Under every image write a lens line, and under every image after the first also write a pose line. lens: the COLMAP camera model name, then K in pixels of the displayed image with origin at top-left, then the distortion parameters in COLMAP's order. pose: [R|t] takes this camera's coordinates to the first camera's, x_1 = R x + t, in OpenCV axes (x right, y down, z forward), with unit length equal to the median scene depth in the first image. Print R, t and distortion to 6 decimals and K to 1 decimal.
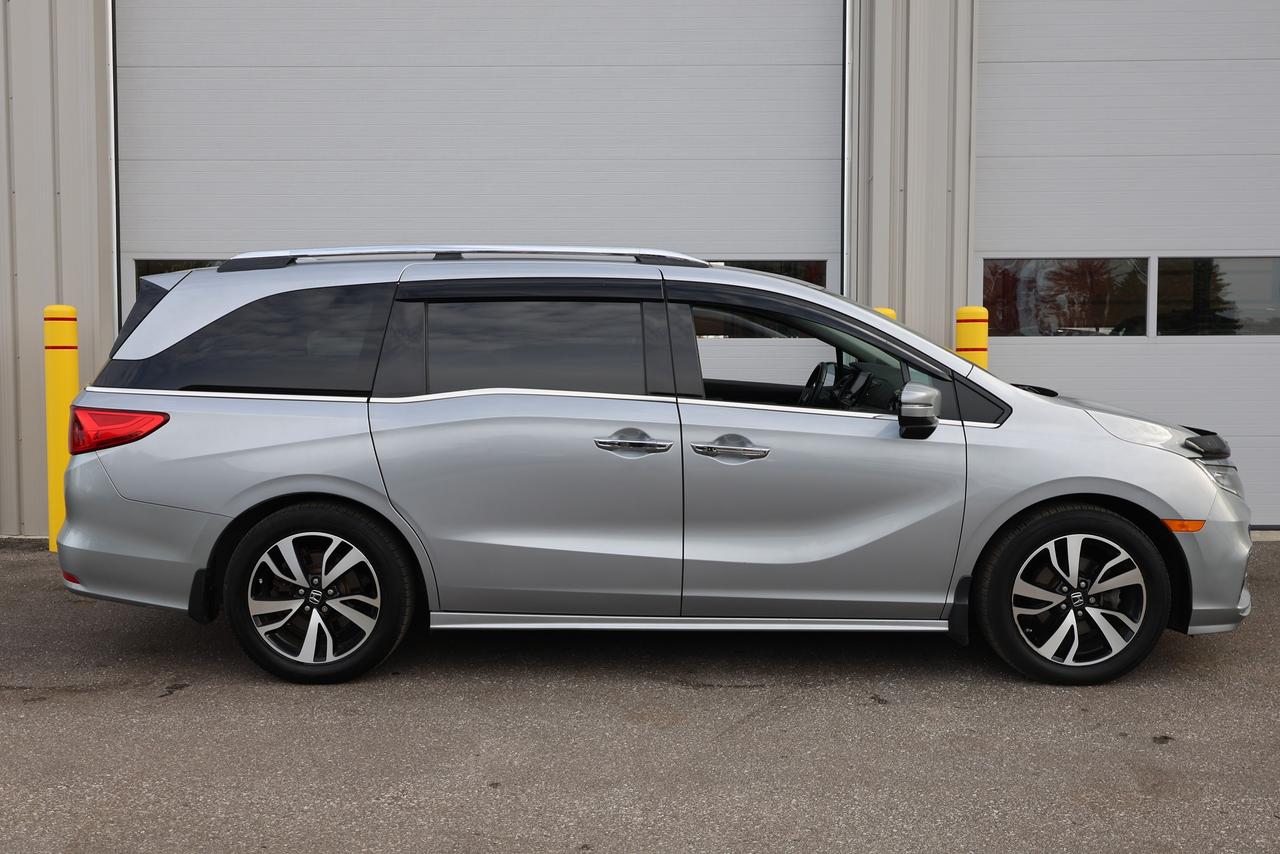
lens RADIAL K [[1247.6, 0, 636.8], [0, 1247.6, 434.1], [0, 0, 1]] dist [0.007706, 0.000000]
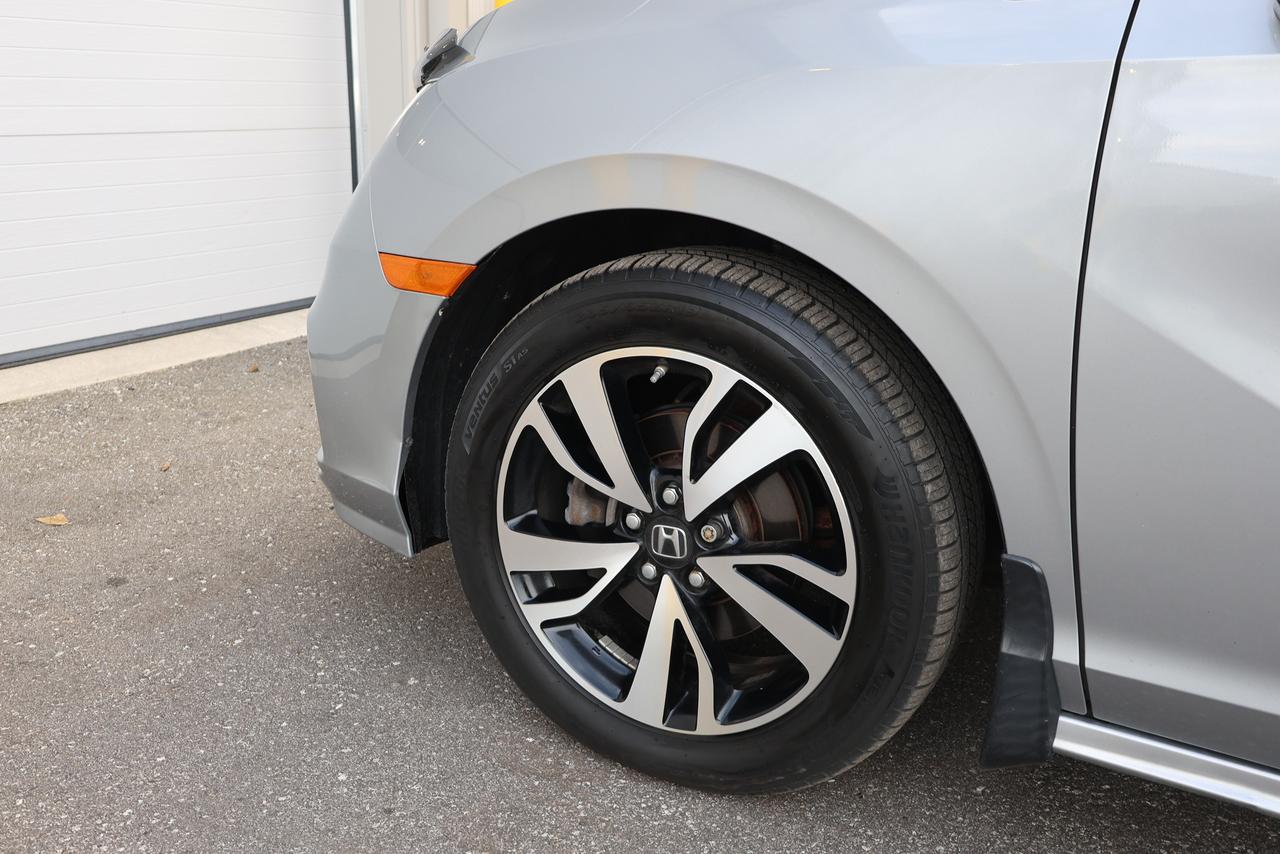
lens RADIAL K [[1213.3, 0, 632.9], [0, 1213.3, 433.8], [0, 0, 1]] dist [-0.038653, 0.000000]
pose [[0.879803, 0.079777, -0.468595, -0.117754], [0.006250, 0.983789, 0.179223, 0.044848], [0.475297, -0.160610, 0.865042, 0.723013]]
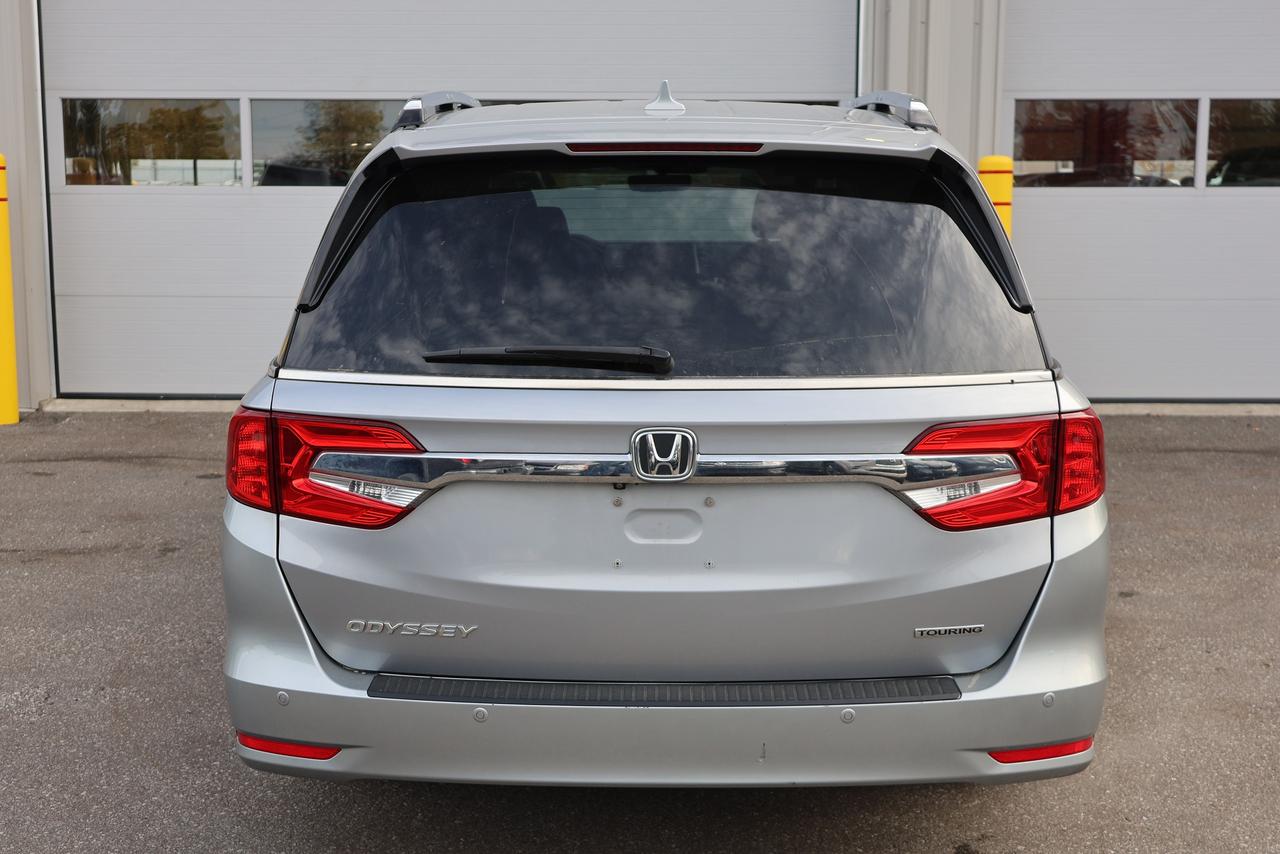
lens RADIAL K [[1620.8, 0, 640.8], [0, 1620.8, 436.4], [0, 0, 1]] dist [-0.007786, 0.000000]
pose [[0.999964, 0.000953, 0.008400, 0.001587], [-0.001697, 0.996030, 0.088999, -0.005758], [-0.008282, -0.089010, 0.995996, -0.296420]]
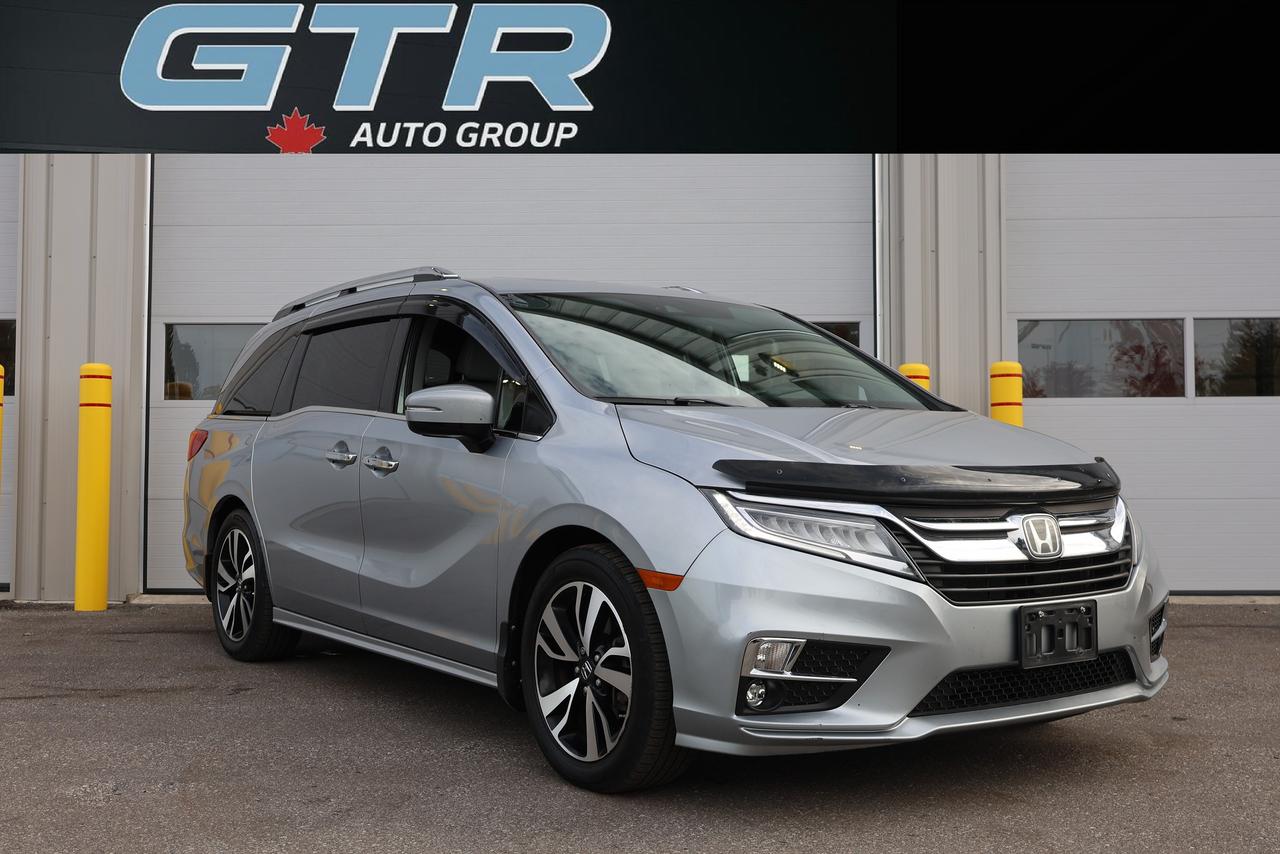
lens RADIAL K [[1426.5, 0, 641.2], [0, 1426.5, 418.9], [0, 0, 1]] dist [-0.011019, 0.000000]
pose [[0.999985, -0.002254, -0.004981, -0.028142], [0.001673, 0.993514, -0.113697, 0.114423], [0.005205, 0.113687, 0.993503, -0.206514]]
